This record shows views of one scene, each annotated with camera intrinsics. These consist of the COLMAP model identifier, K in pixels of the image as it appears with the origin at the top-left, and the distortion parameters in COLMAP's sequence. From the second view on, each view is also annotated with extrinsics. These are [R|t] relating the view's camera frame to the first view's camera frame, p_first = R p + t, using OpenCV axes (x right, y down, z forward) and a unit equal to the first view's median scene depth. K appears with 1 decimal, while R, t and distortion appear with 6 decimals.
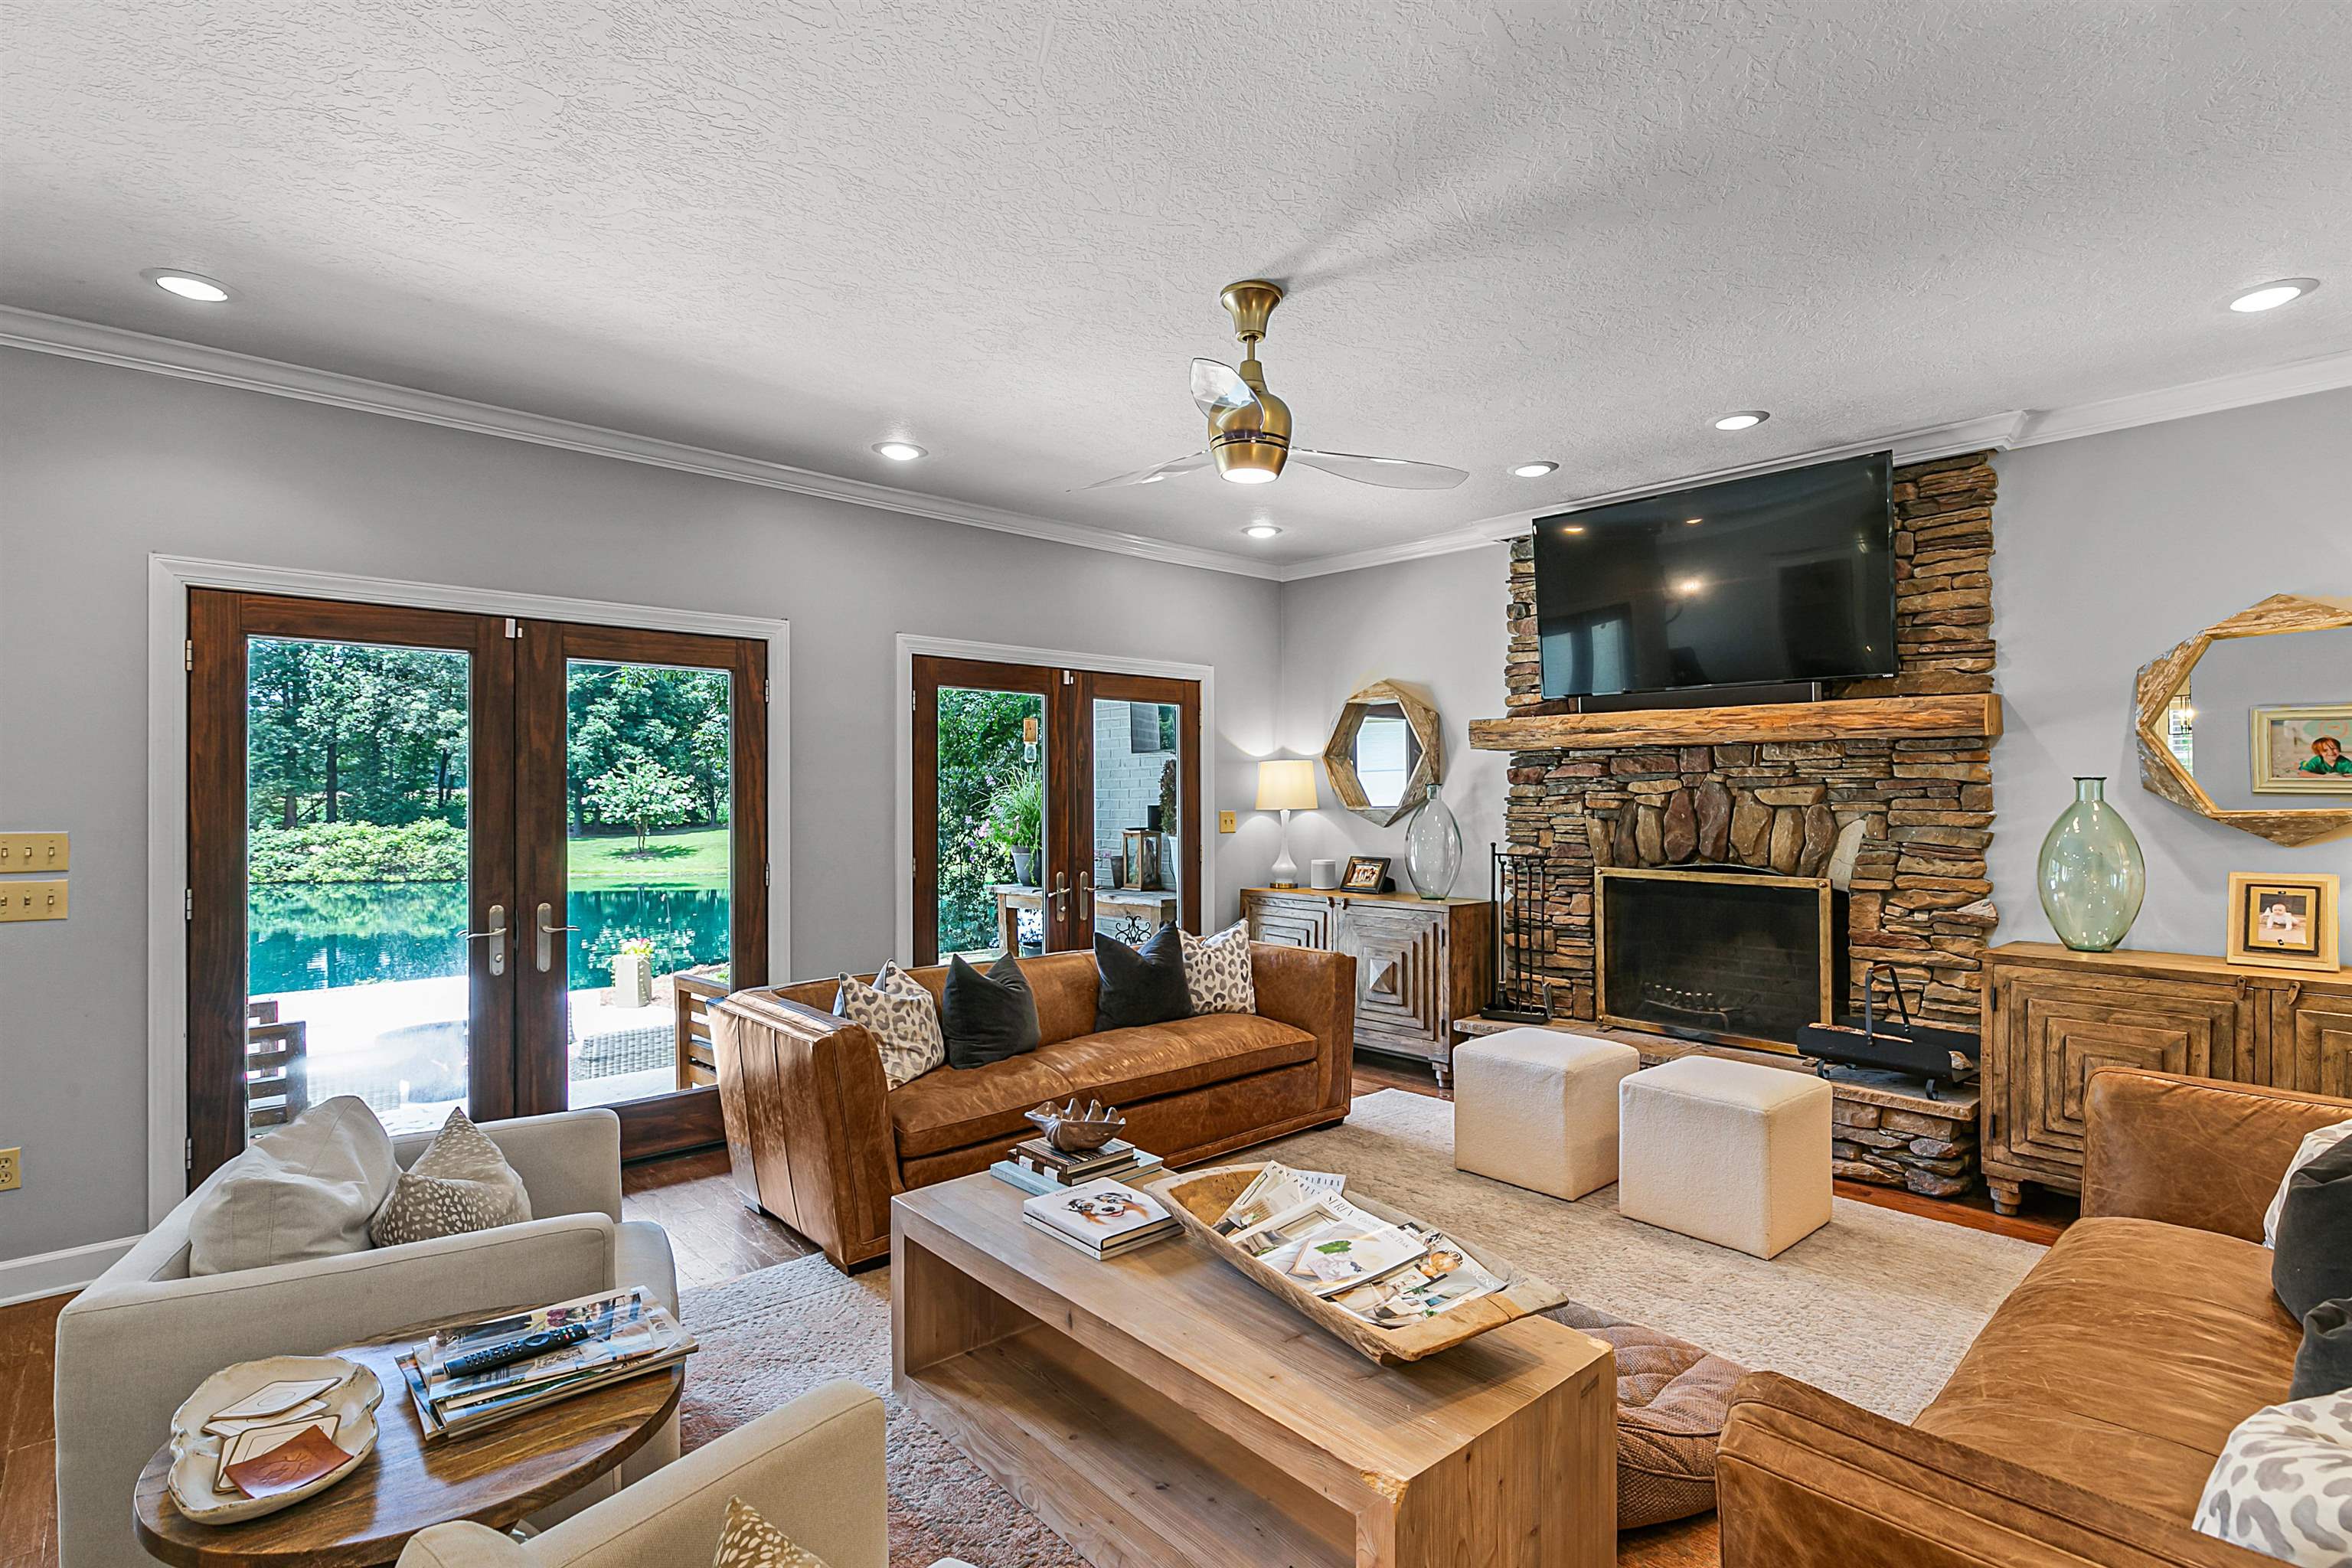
lens RADIAL K [[1127.2, 0, 1182.9], [0, 1127.2, 786.2], [0, 0, 1]] dist [-0.004339, -0.000132]
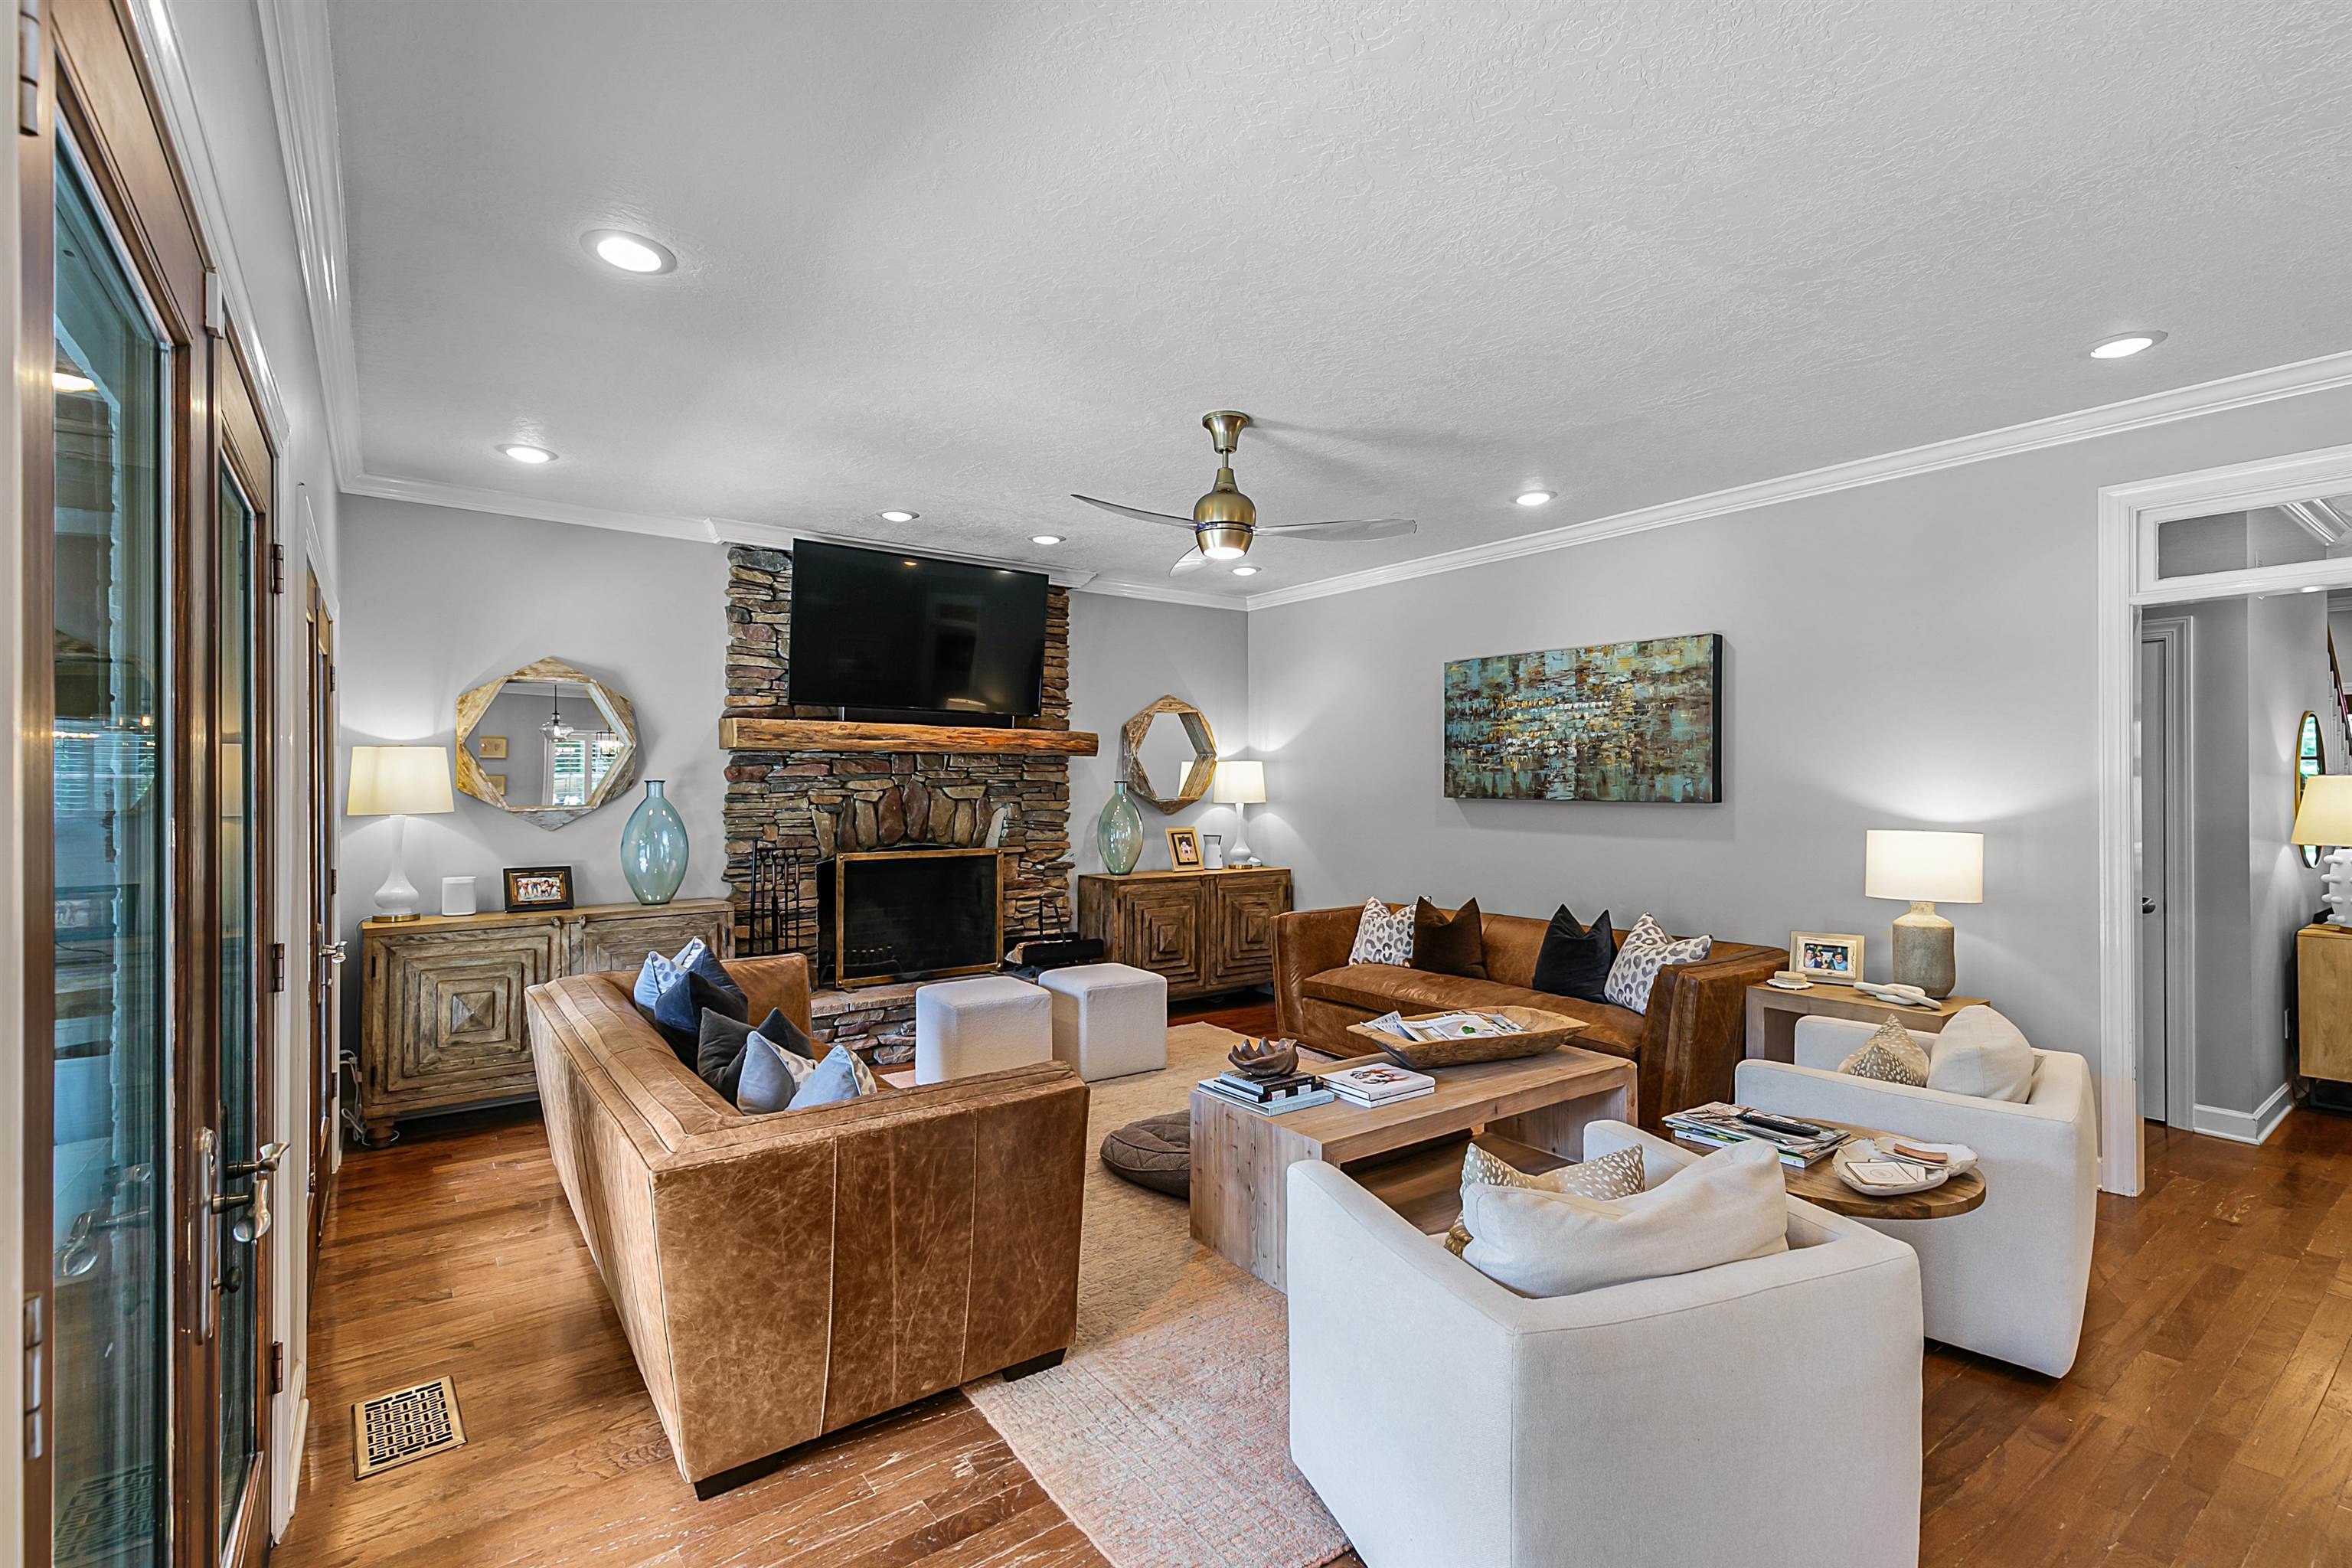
lens RADIAL K [[1078.0, 0, 1186.5], [0, 1078.0, 783.5], [0, 0, 1]] dist [0.002837, 0.000450]
pose [[0.102121, 0.004130, 0.994763, -0.715514], [-0.003991, 0.999985, -0.003742, 0.001884], [-0.994764, -0.003588, 0.102136, 0.537224]]
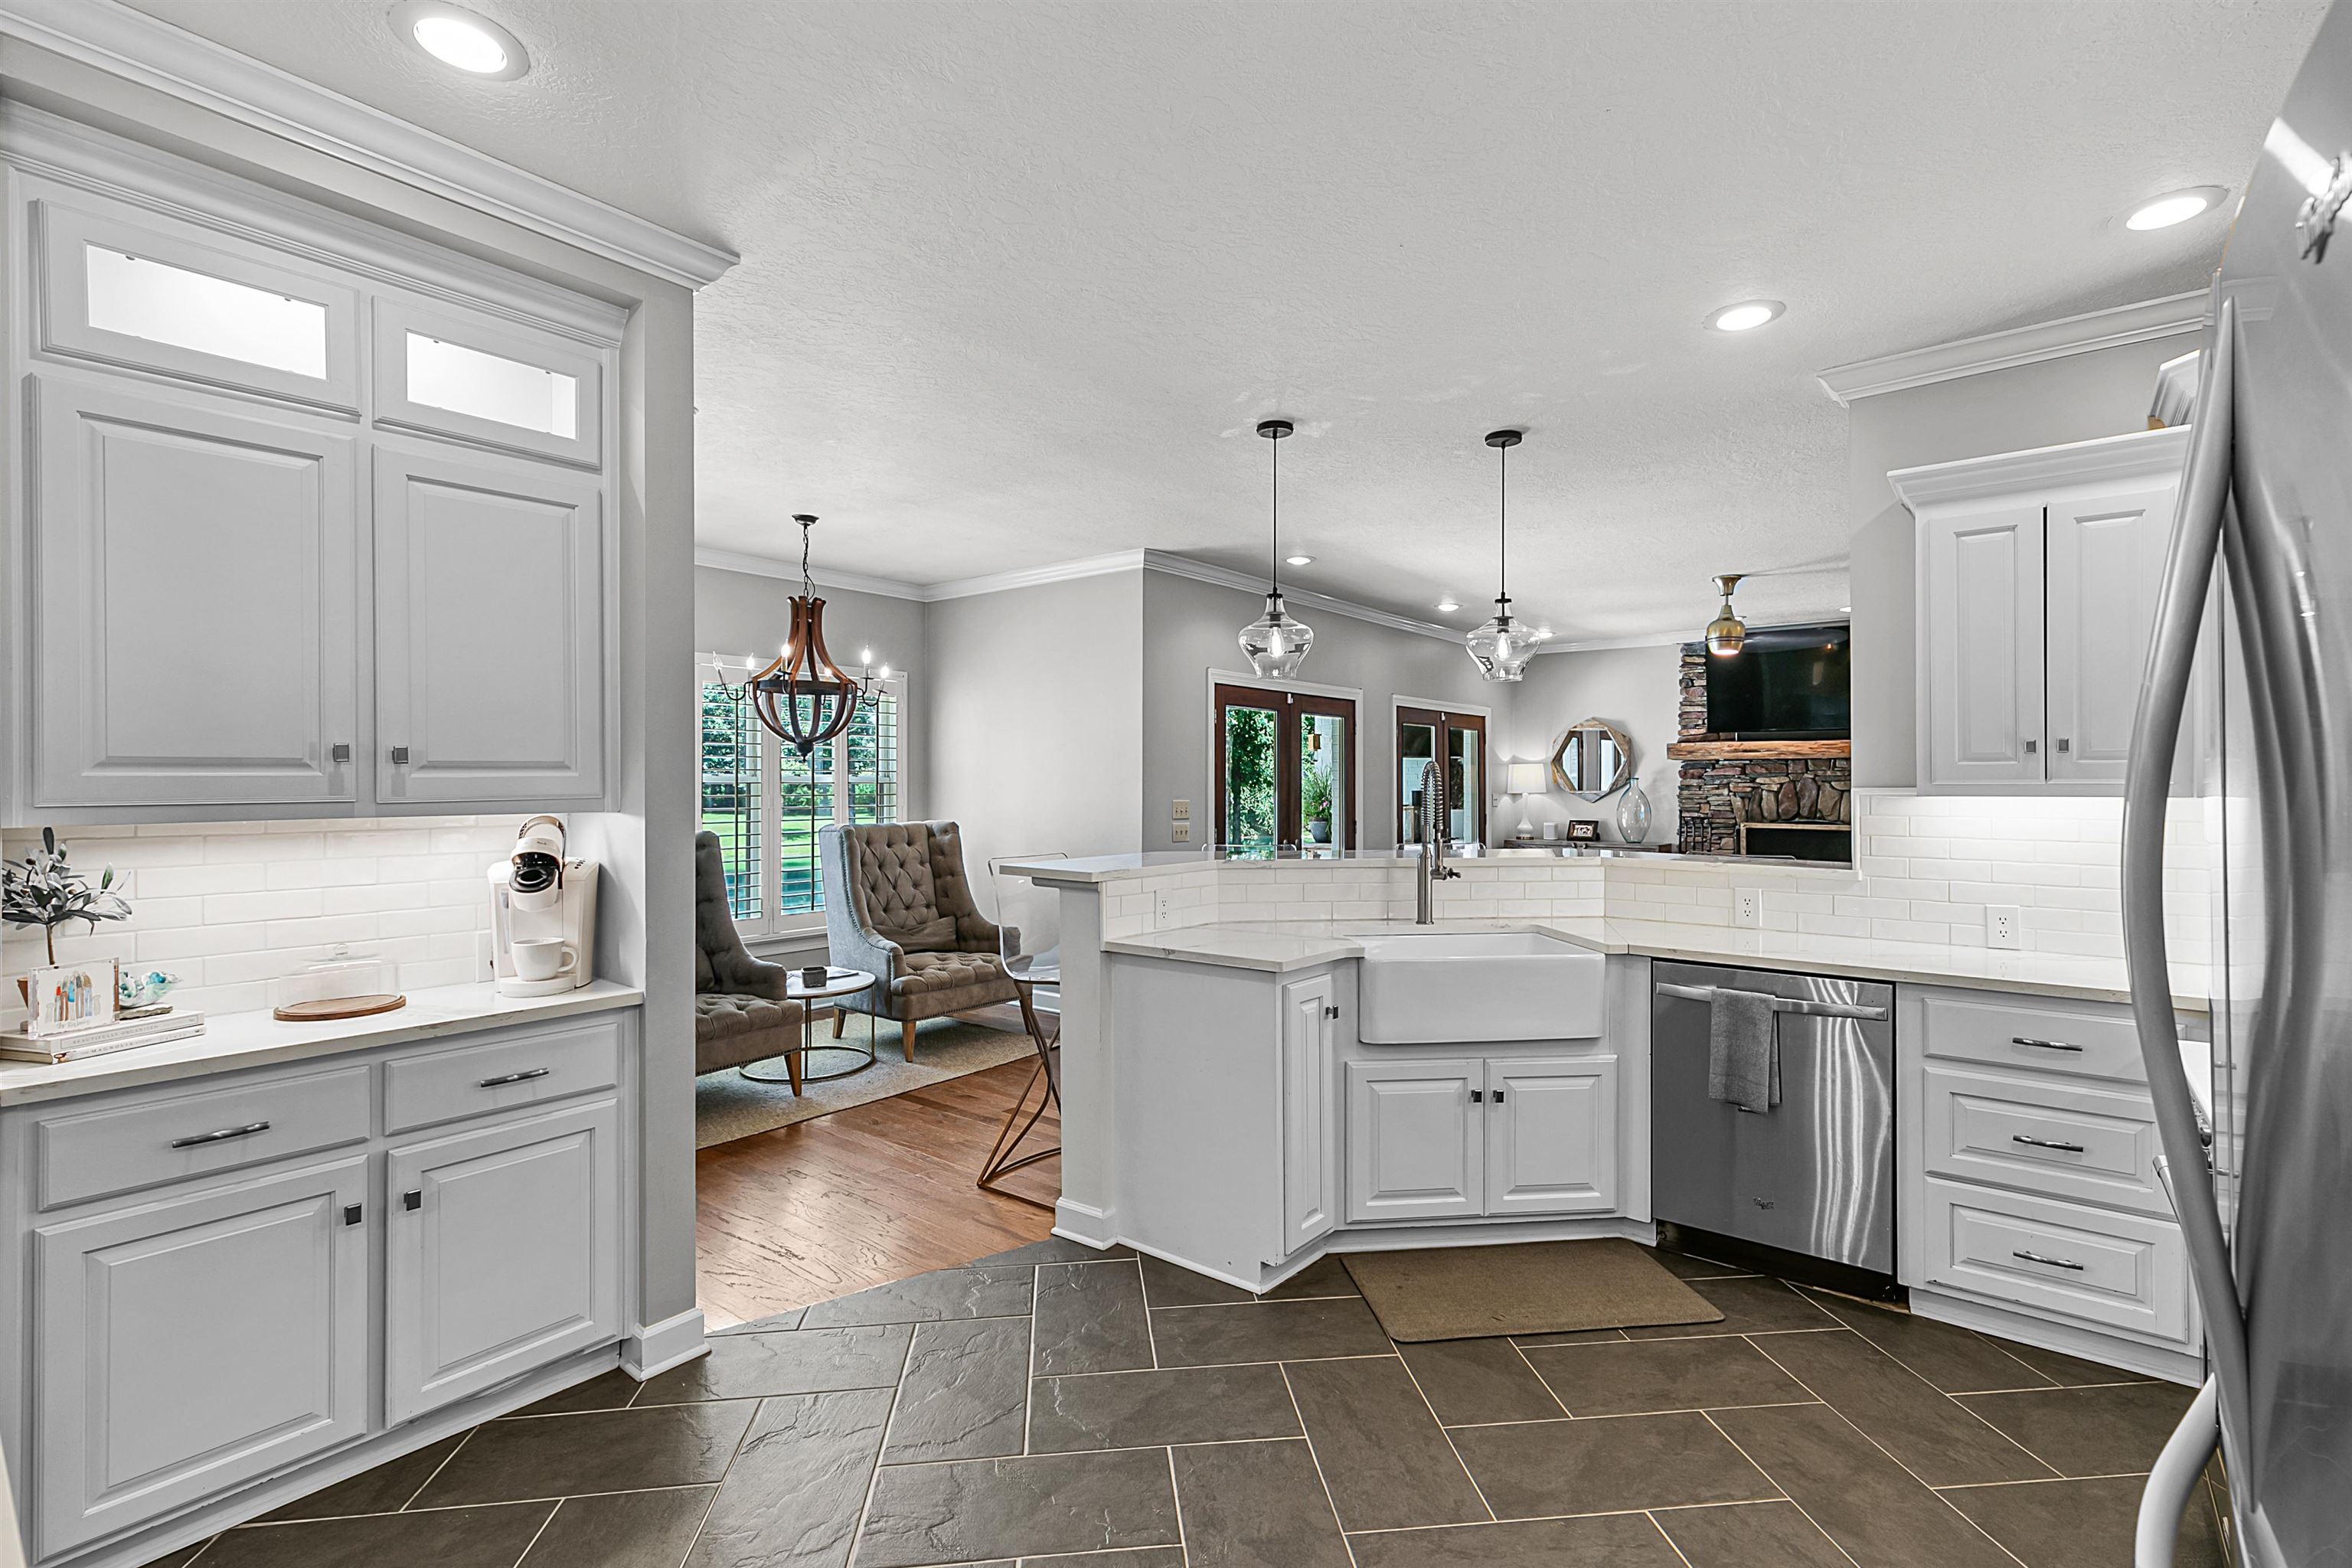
lens RADIAL K [[1078.0, 0, 1170.8], [0, 1078.0, 774.9], [0, 0, 1]] dist [0.002837, 0.000450]
pose [[0.989756, 0.003559, 0.142722, -0.852258], [-0.003546, 0.999994, -0.000350, -0.004598], [-0.142723, -0.000160, 0.989763, -0.665117]]
